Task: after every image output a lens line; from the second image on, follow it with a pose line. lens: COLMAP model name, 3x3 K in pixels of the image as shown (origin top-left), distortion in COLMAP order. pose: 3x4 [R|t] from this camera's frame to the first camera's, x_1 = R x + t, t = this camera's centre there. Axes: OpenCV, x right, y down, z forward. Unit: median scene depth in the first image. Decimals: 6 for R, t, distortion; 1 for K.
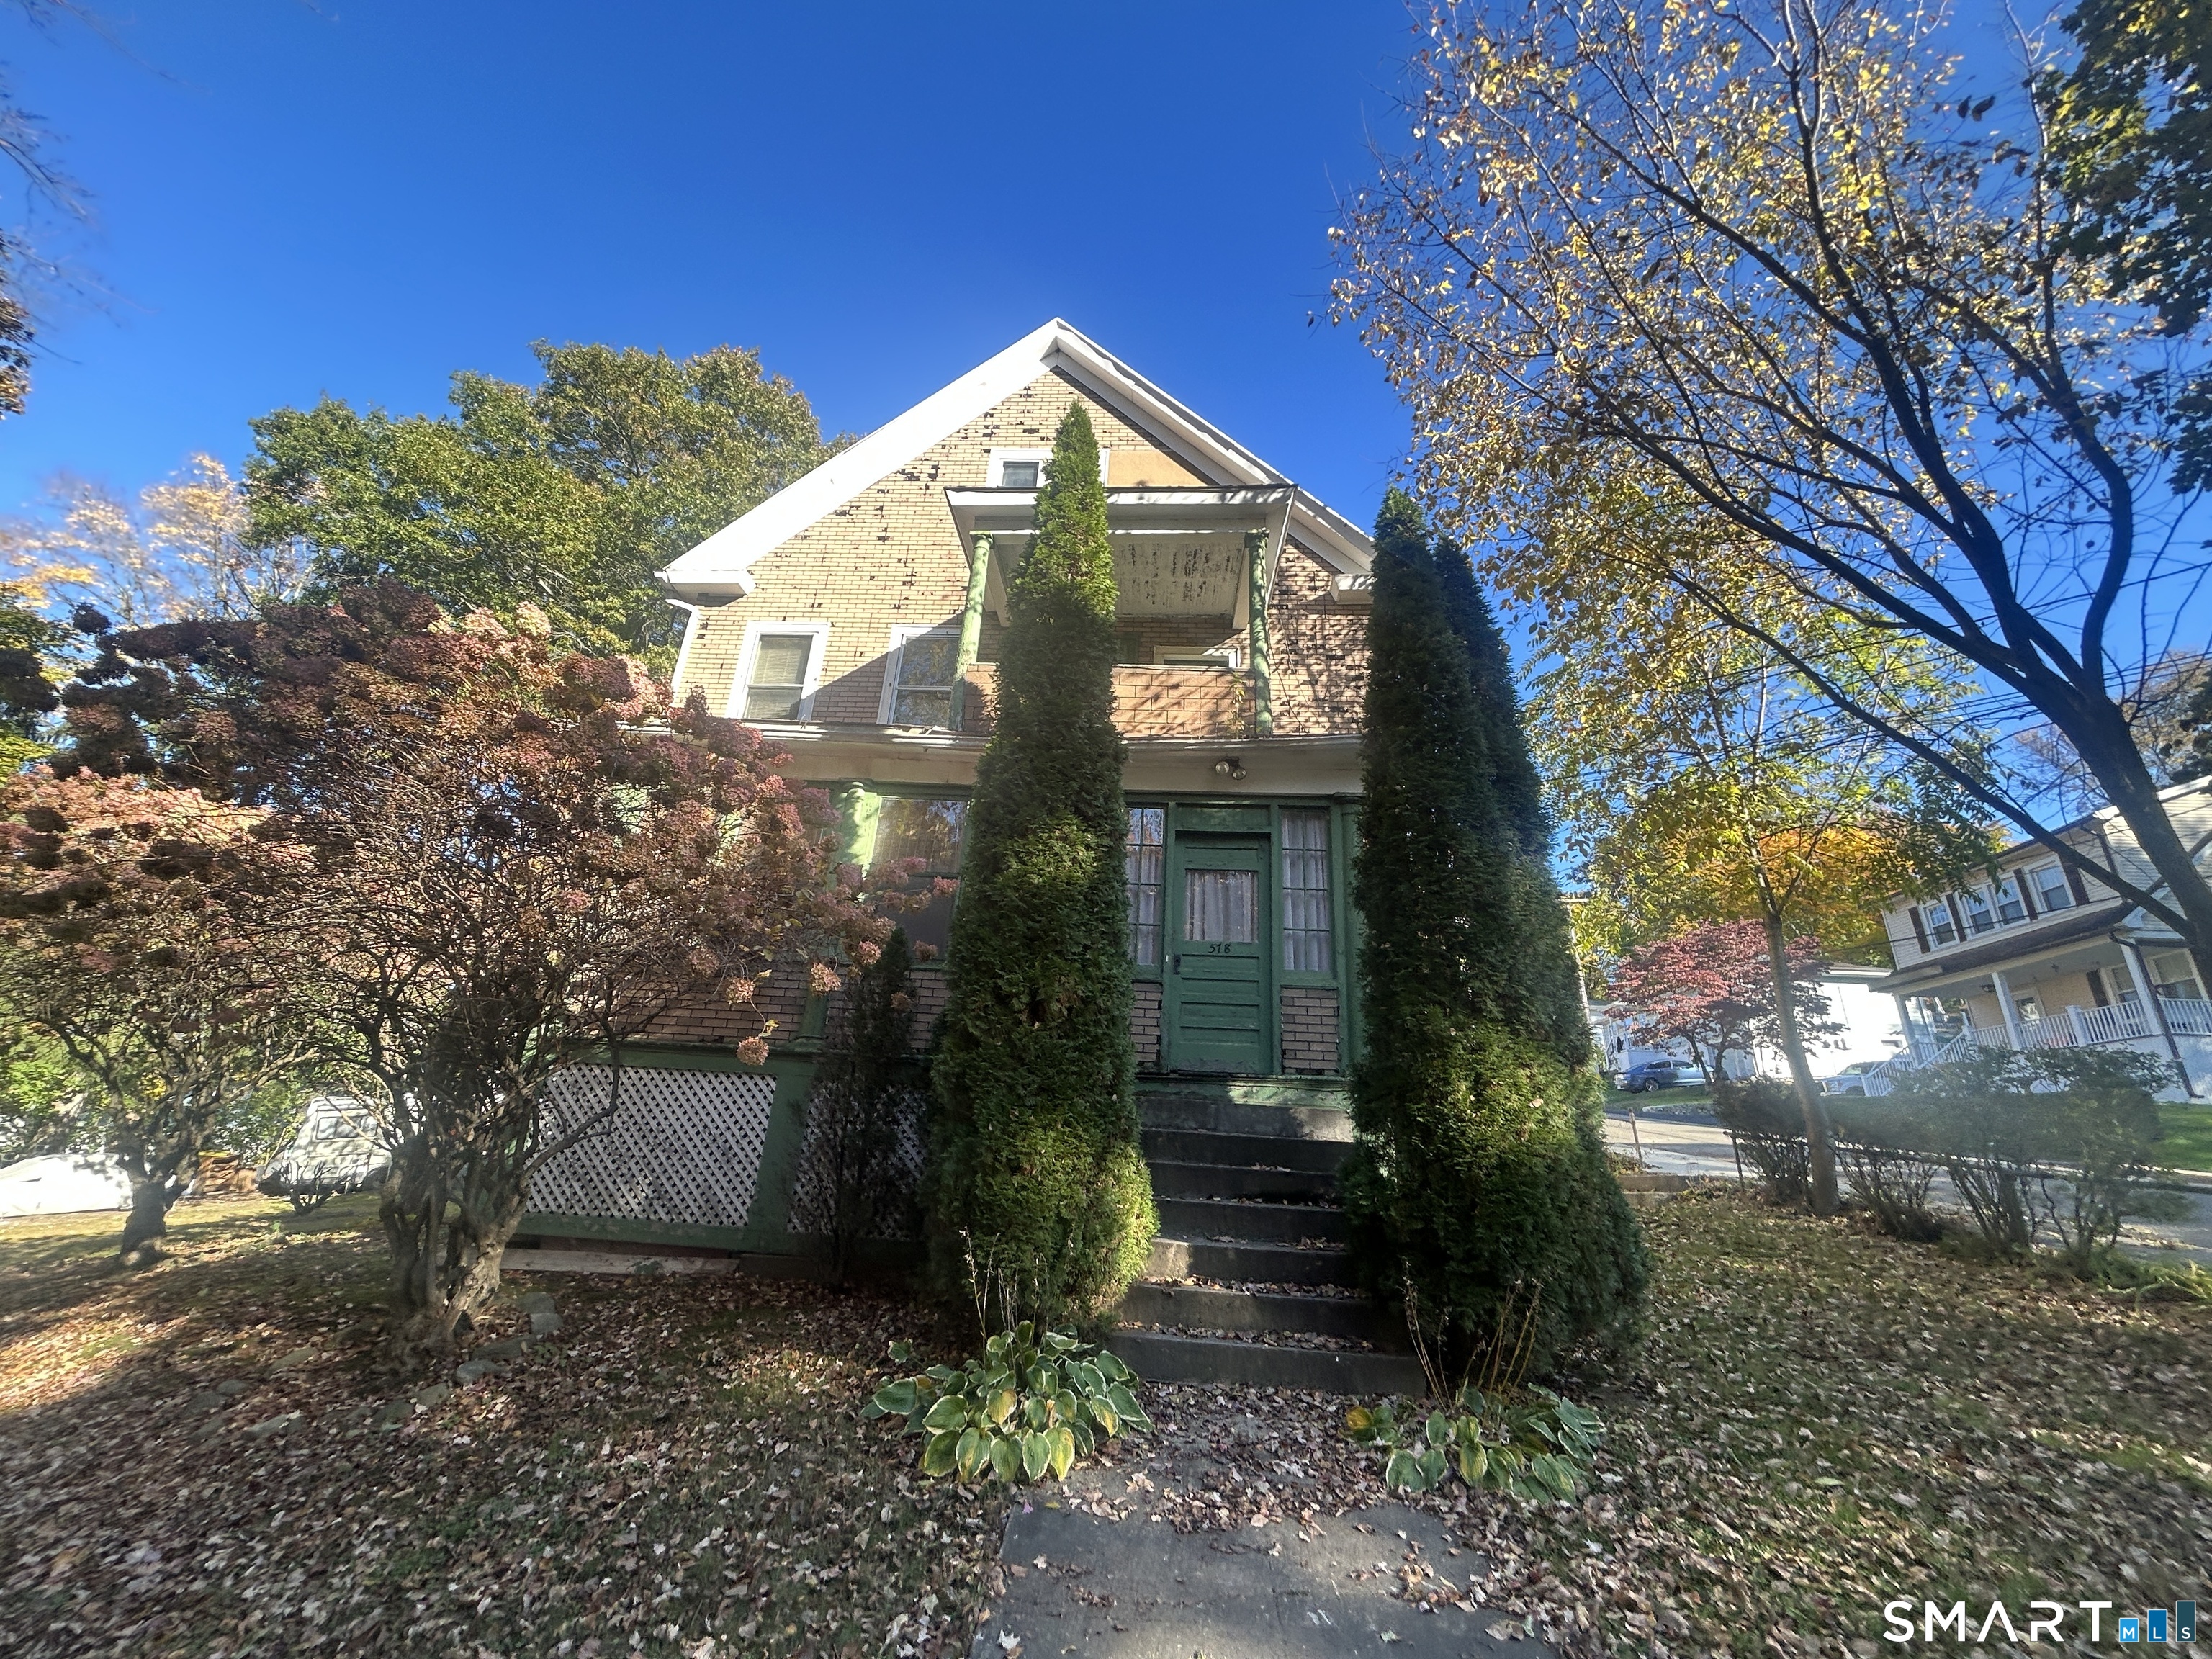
lens RADIAL K [[899.2, 0, 1106.5], [0, 899.2, 821.7], [0, 0, 1]] dist [0.015630, 0.000110]
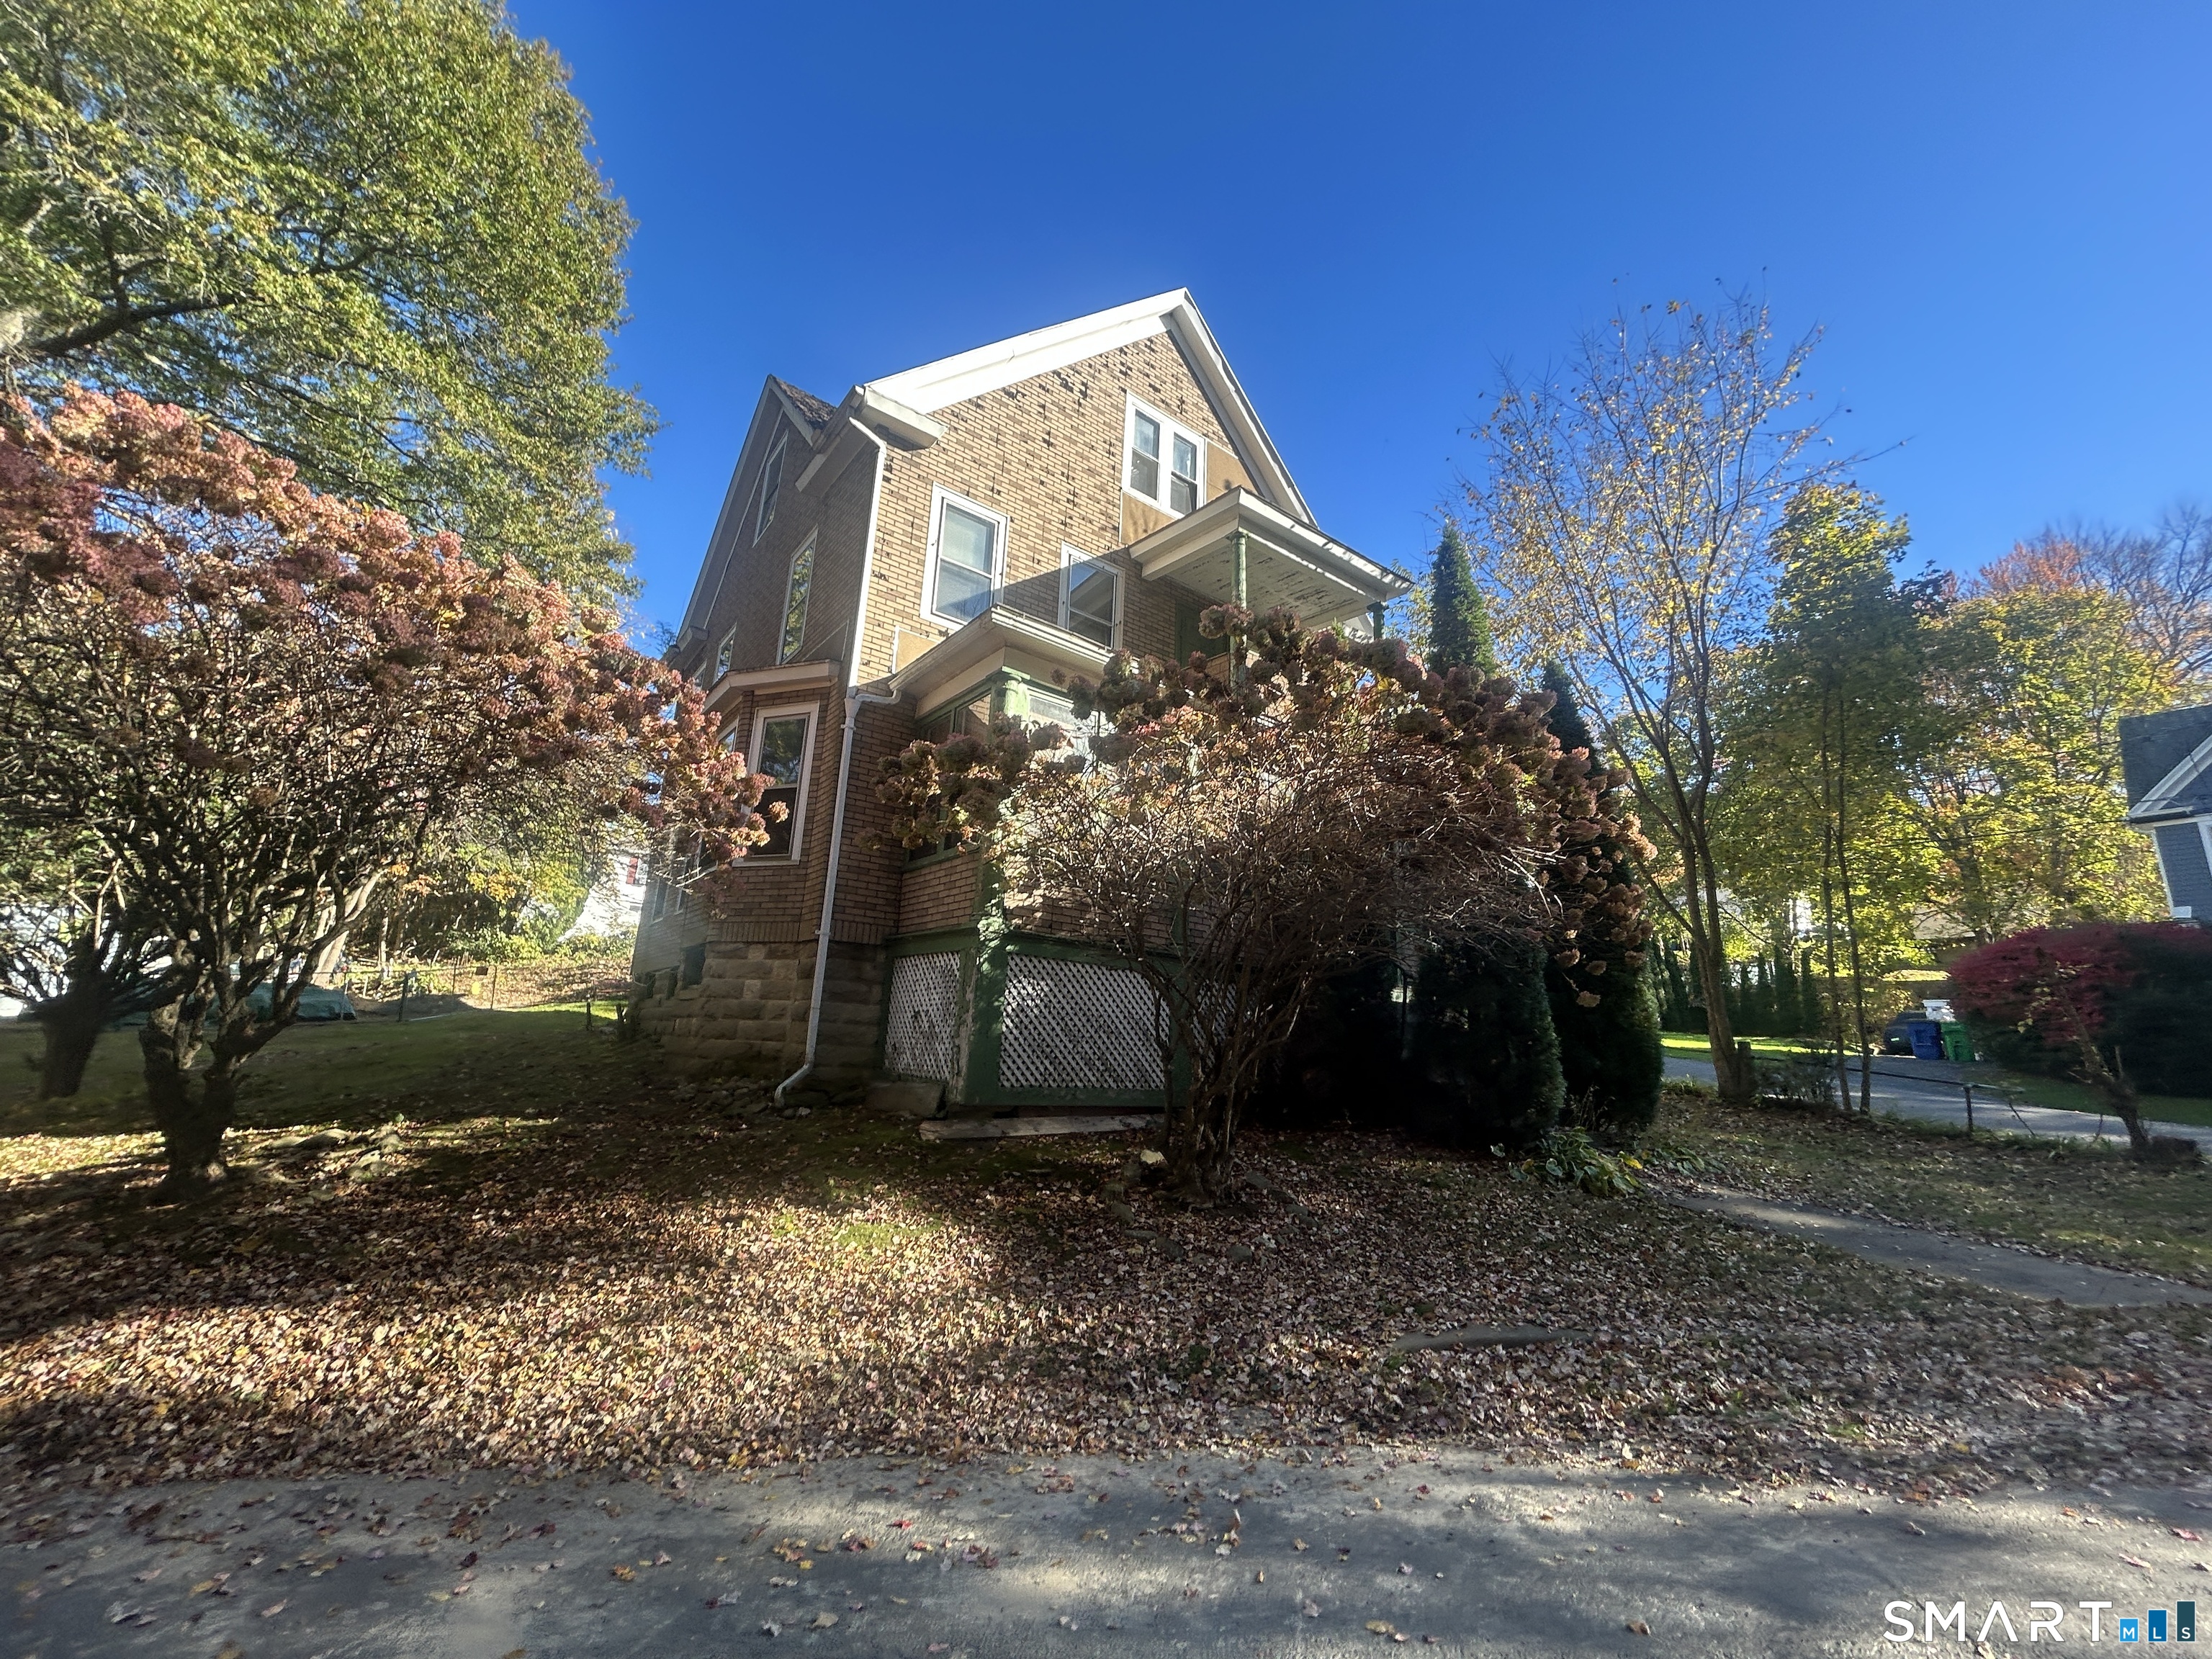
lens RADIAL K [[899.2, 0, 1106.5], [0, 899.2, 821.7], [0, 0, 1]] dist [0.015630, 0.000110]
pose [[0.750343, 0.131833, 0.647770, -0.807665], [-0.233295, 0.969670, 0.072890, 0.009350], [-0.618514, -0.205814, 0.758341, 0.107594]]
